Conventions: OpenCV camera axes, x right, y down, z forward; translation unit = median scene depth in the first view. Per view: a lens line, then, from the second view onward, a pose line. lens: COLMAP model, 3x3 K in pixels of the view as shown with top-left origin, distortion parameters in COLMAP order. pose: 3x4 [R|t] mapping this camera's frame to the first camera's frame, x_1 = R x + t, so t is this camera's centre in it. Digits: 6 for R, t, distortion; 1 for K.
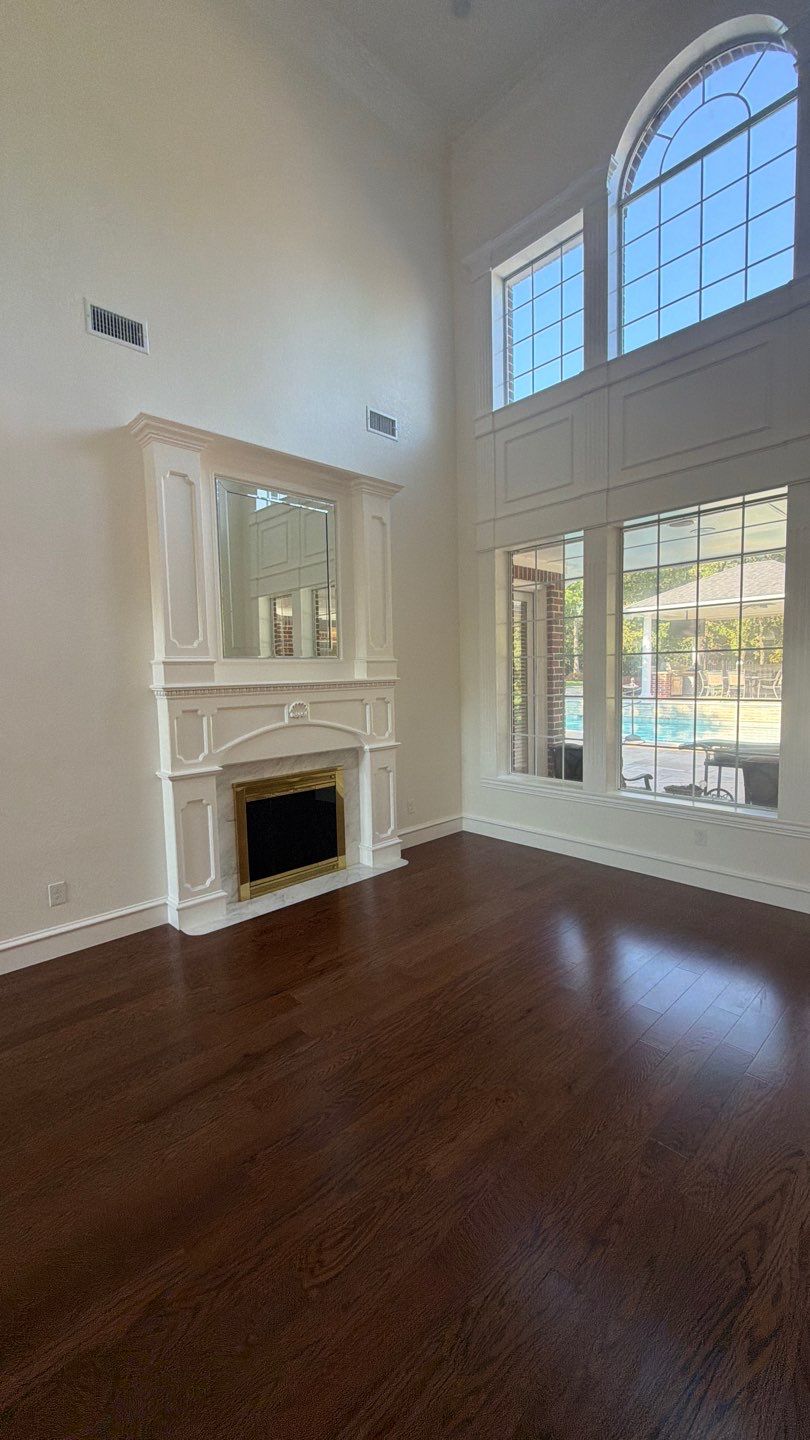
lens RADIAL K [[572.9, 0, 405.0], [0, 572.9, 720.0], [0, 0, 1]] dist [-0.000980, 0.000134]
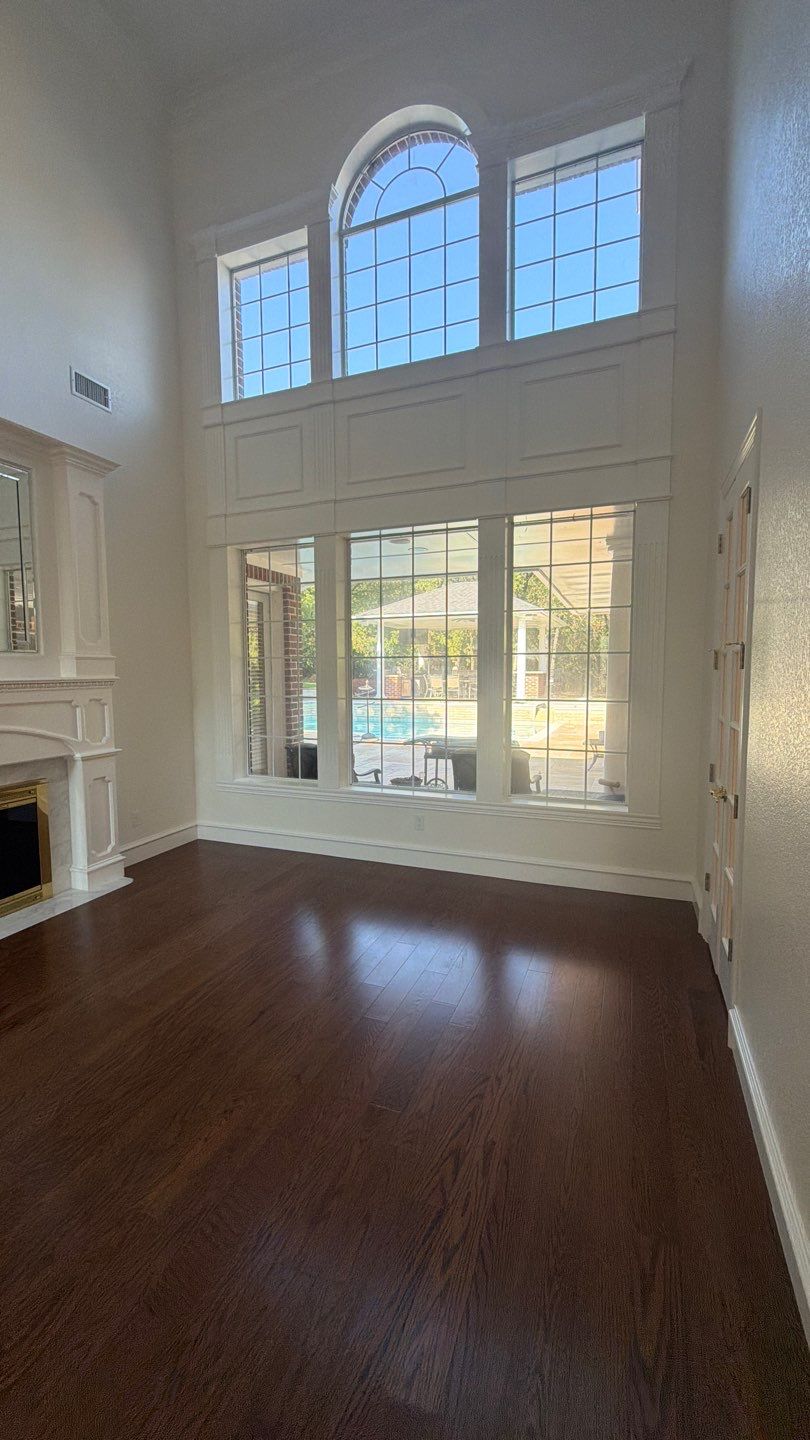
lens RADIAL K [[572.9, 0, 405.0], [0, 572.9, 720.0], [0, 0, 1]] dist [-0.000980, 0.000134]
pose [[0.906355, -0.017572, 0.422151, 0.017625], [0.018522, 0.999827, 0.001852, 0.000937], [-0.422111, 0.006140, 0.906524, -0.006403]]
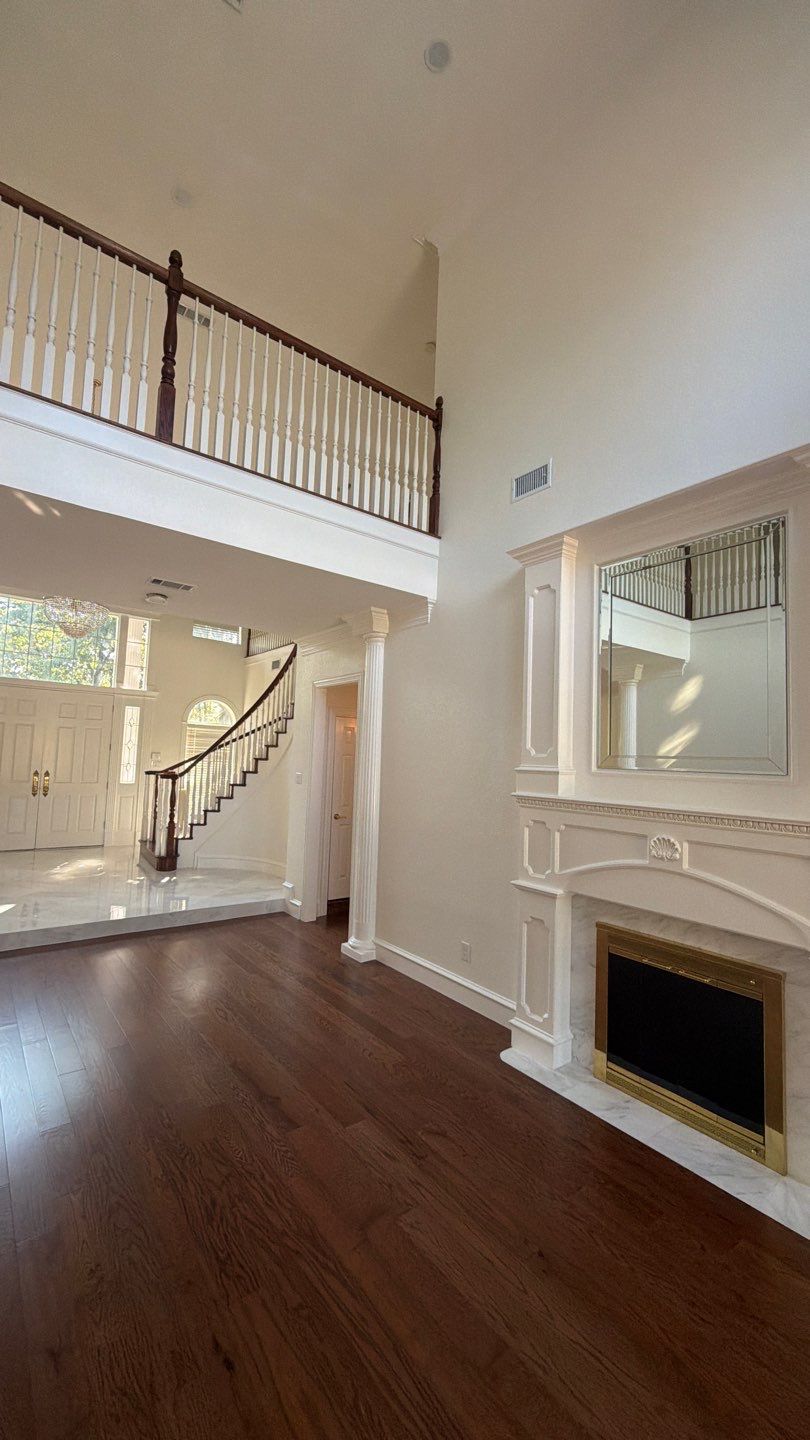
lens RADIAL K [[572.9, 0, 405.0], [0, 572.9, 720.0], [0, 0, 1]] dist [-0.000980, 0.000134]
pose [[-0.105265, -0.047693, -0.993300, 0.471407], [-0.114773, 0.992757, -0.035504, -0.096576], [0.987799, 0.110267, -0.109976, 0.665821]]
